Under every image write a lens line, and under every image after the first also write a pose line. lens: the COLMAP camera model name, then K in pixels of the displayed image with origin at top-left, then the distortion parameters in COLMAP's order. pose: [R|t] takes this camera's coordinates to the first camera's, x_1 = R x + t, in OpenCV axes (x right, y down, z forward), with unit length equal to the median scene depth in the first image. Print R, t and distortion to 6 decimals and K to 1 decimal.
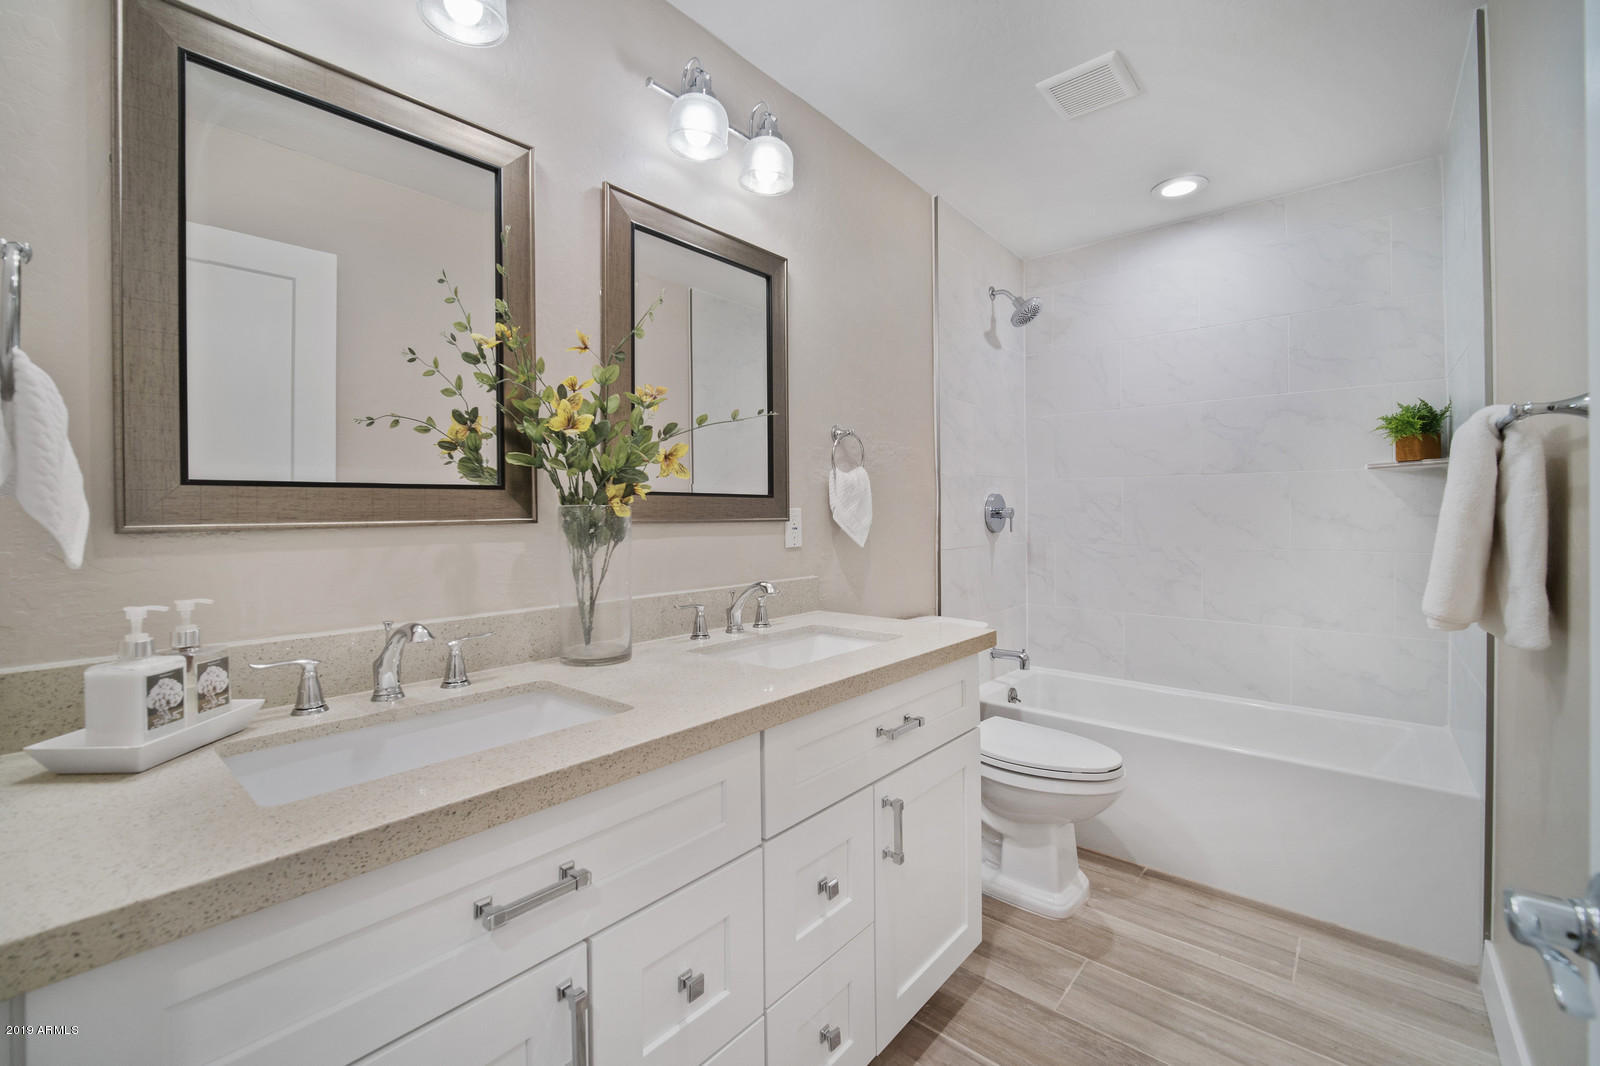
lens RADIAL K [[665.7, 0, 802.0], [0, 665.7, 524.7], [0, 0, 1]] dist [-0.016377, -0.000150]
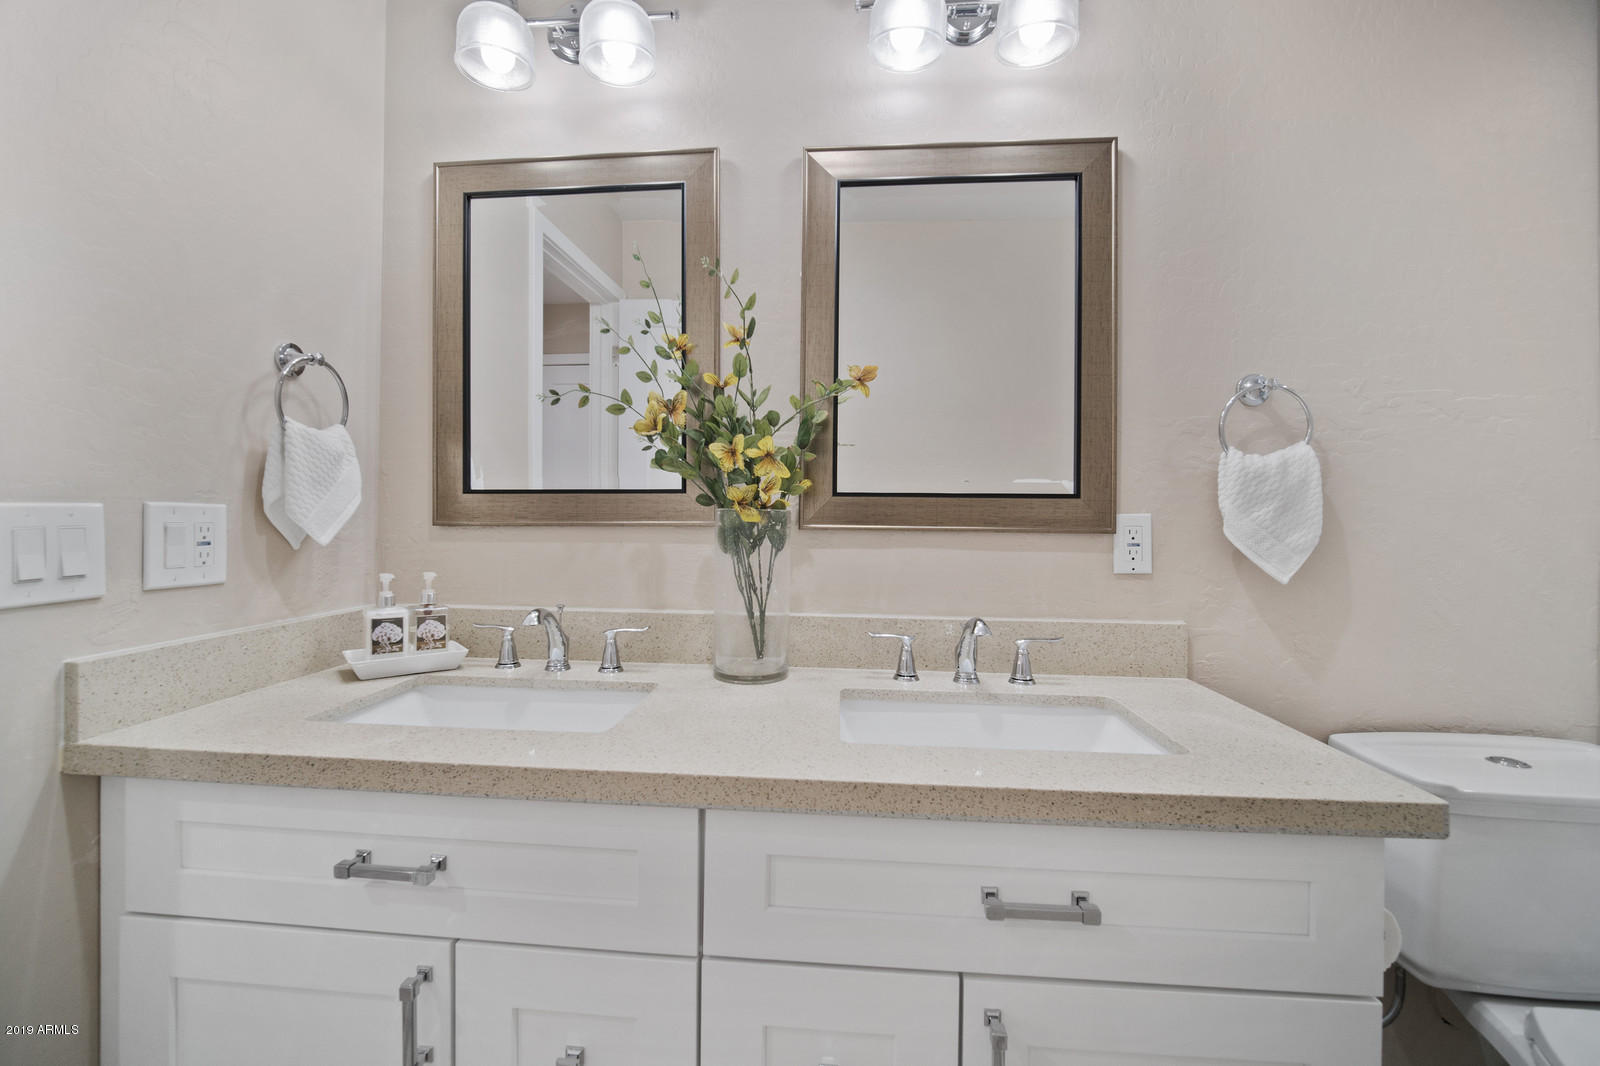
lens RADIAL K [[648.7, 0, 809.8], [0, 648.7, 532.8], [0, 0, 1]] dist [-0.017472, 0.000178]
pose [[0.581100, 0.026053, -0.813415, 0.464922], [-0.023588, 0.999607, 0.015166, -0.012514], [0.813490, 0.010374, 0.581486, 0.524061]]
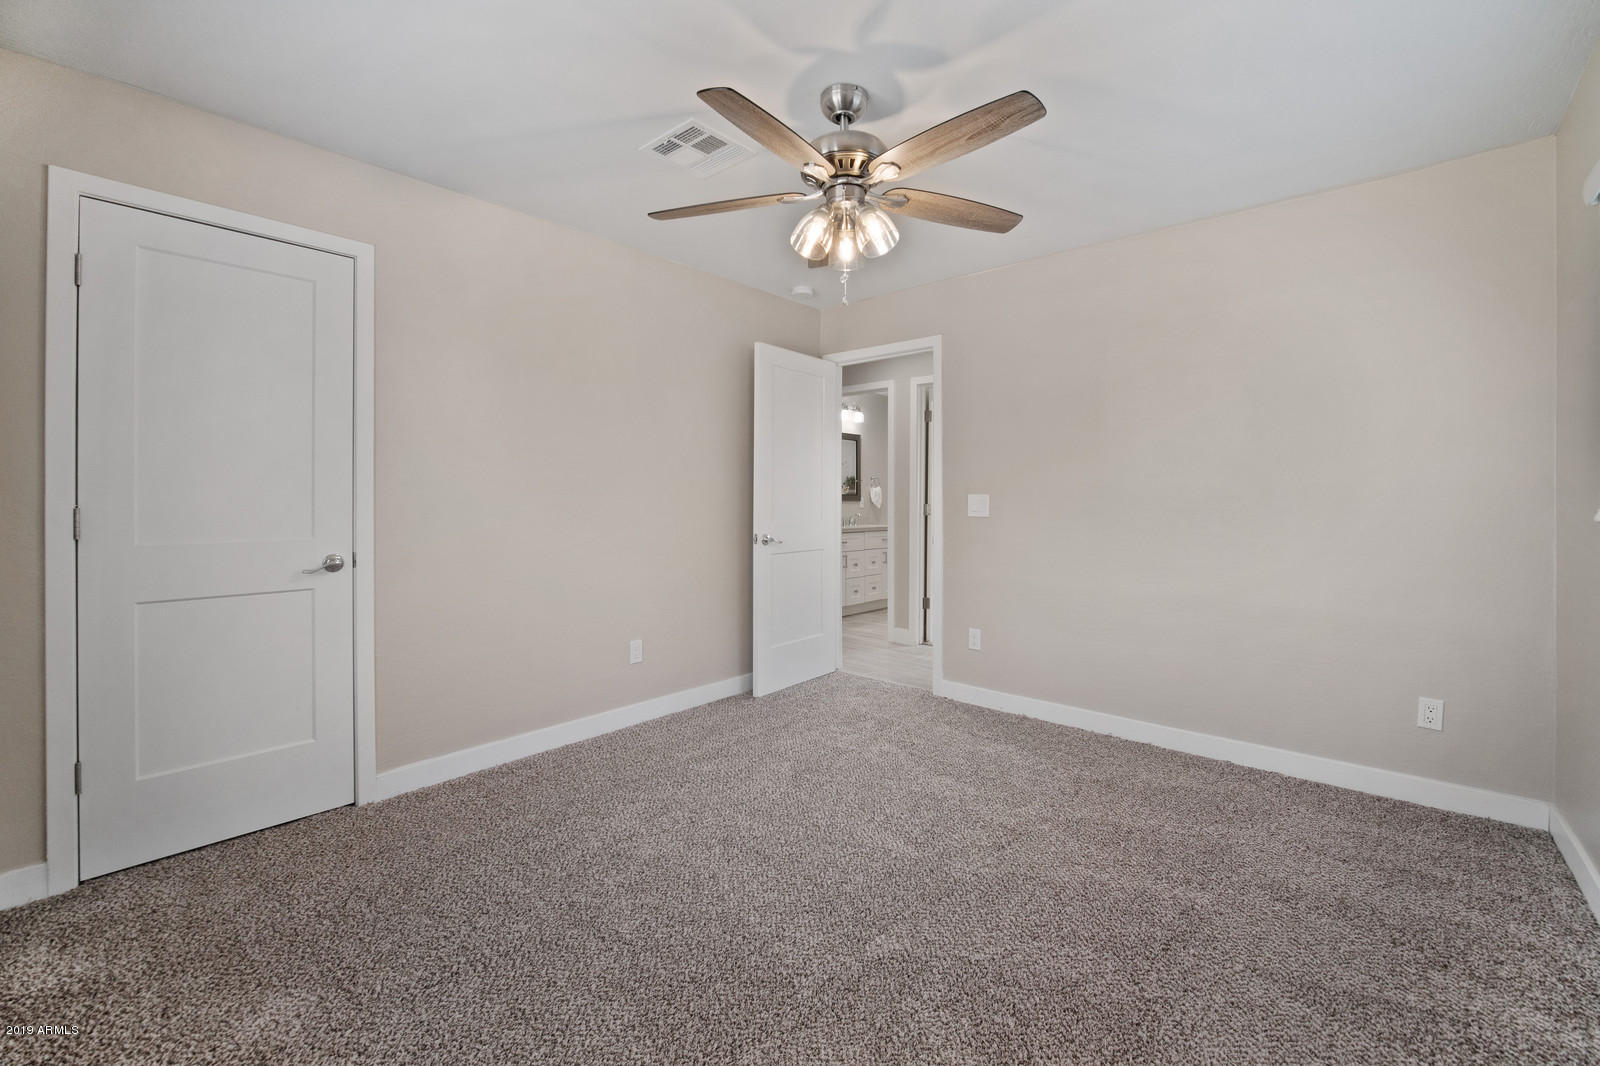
lens RADIAL K [[671.7, 0, 793.8], [0, 671.7, 535.1], [0, 0, 1]] dist [-0.015124, 0.000242]
pose [[0.999425, 0.010981, -0.032089, -0.408495], [-0.009535, 0.998947, 0.044870, 0.030903], [0.032548, -0.044539, 0.998477, -4.300179]]
